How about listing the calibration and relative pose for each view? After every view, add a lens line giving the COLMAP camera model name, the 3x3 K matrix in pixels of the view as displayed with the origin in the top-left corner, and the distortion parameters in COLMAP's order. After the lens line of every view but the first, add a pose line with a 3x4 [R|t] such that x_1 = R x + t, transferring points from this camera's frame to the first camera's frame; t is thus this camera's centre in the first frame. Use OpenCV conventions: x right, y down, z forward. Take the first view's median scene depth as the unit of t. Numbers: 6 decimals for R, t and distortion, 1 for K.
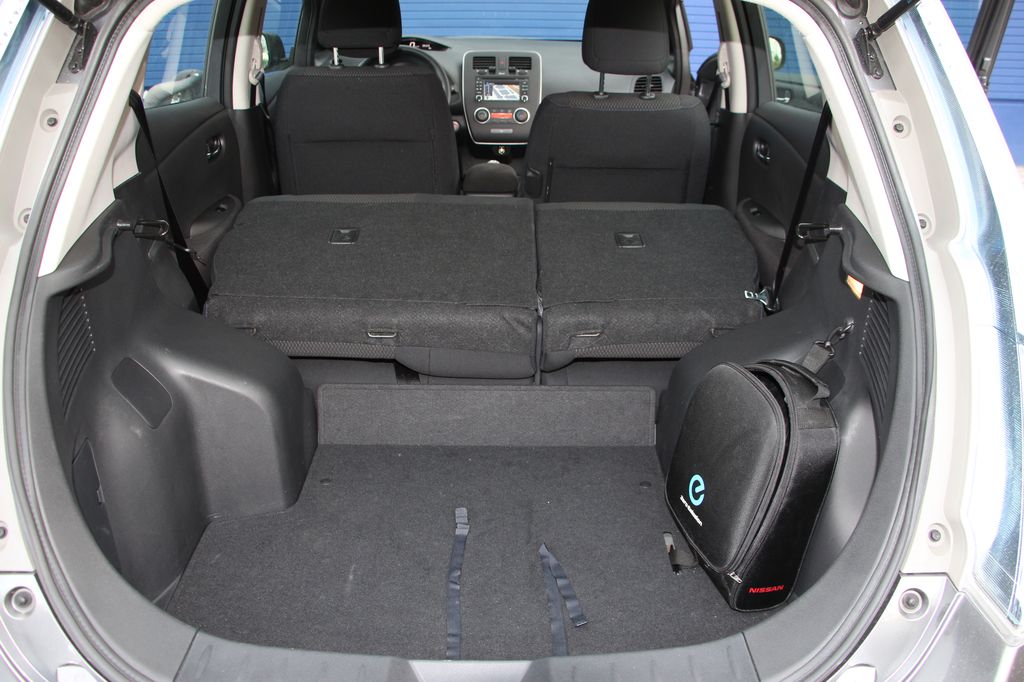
lens RADIAL K [[848.0, 0, 522.2], [0, 848.0, 345.4], [0, 0, 1]] dist [-0.167337, 0.129235]
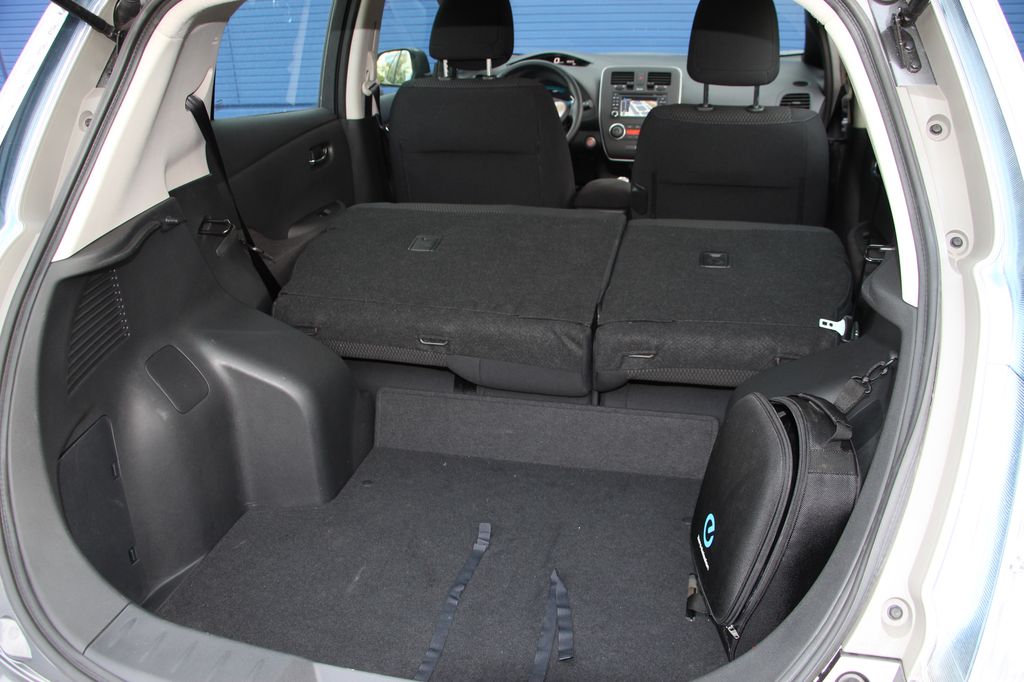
lens RADIAL K [[848.0, 0, 519.2], [0, 848.0, 346.3], [0, 0, 1]] dist [-0.167337, 0.129235]
pose [[0.968531, 0.063733, -0.240594, 0.194451], [-0.069904, 0.997406, -0.017192, 0.003118], [0.238874, 0.033470, 0.970474, 0.060070]]
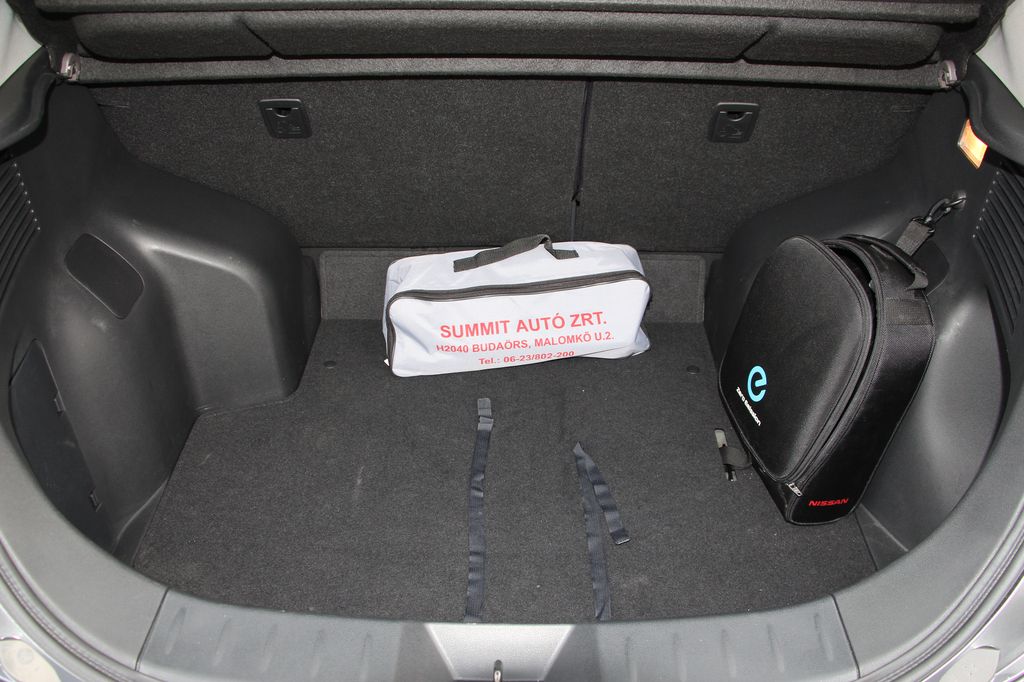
lens RADIAL K [[848.0, 0, 520.5], [0, 848.0, 348.7], [0, 0, 1]] dist [-0.167337, 0.129235]
pose [[0.999729, 0.007900, -0.021880, -0.016369], [-0.003449, 0.980516, 0.196410, -0.031336], [0.023005, -0.196281, 0.980278, 0.154032]]
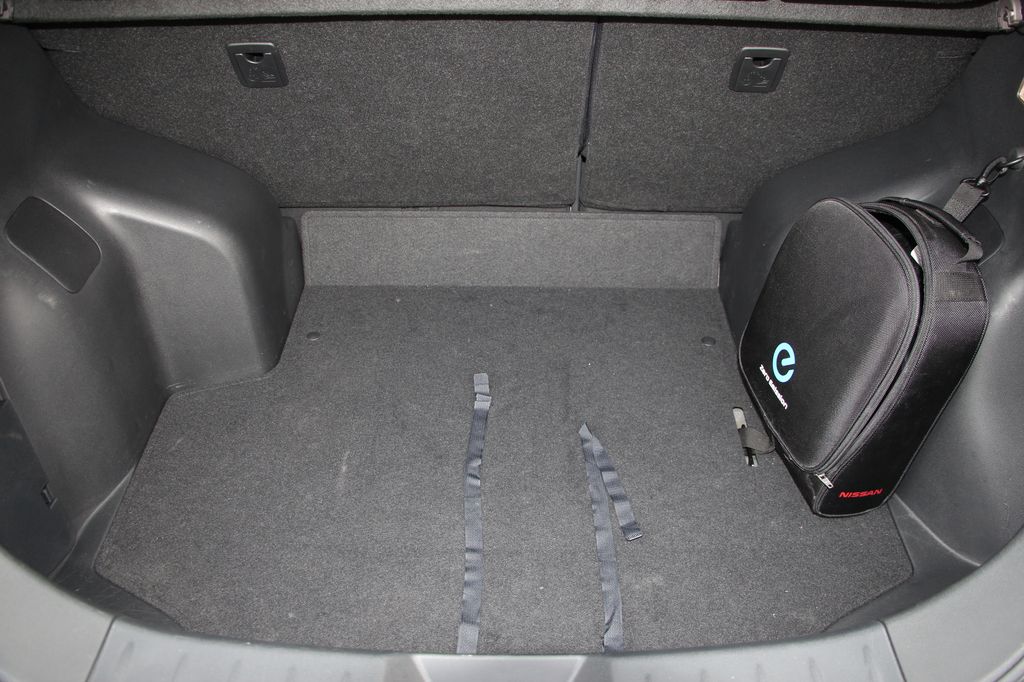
lens RADIAL K [[848.0, 0, 524.3], [0, 848.0, 344.8], [0, 0, 1]] dist [-0.167337, 0.129235]
pose [[0.999858, 0.007571, -0.015034, -0.020359], [-0.003597, 0.968609, 0.248562, -0.035011], [0.016444, -0.248473, 0.968499, 0.237339]]
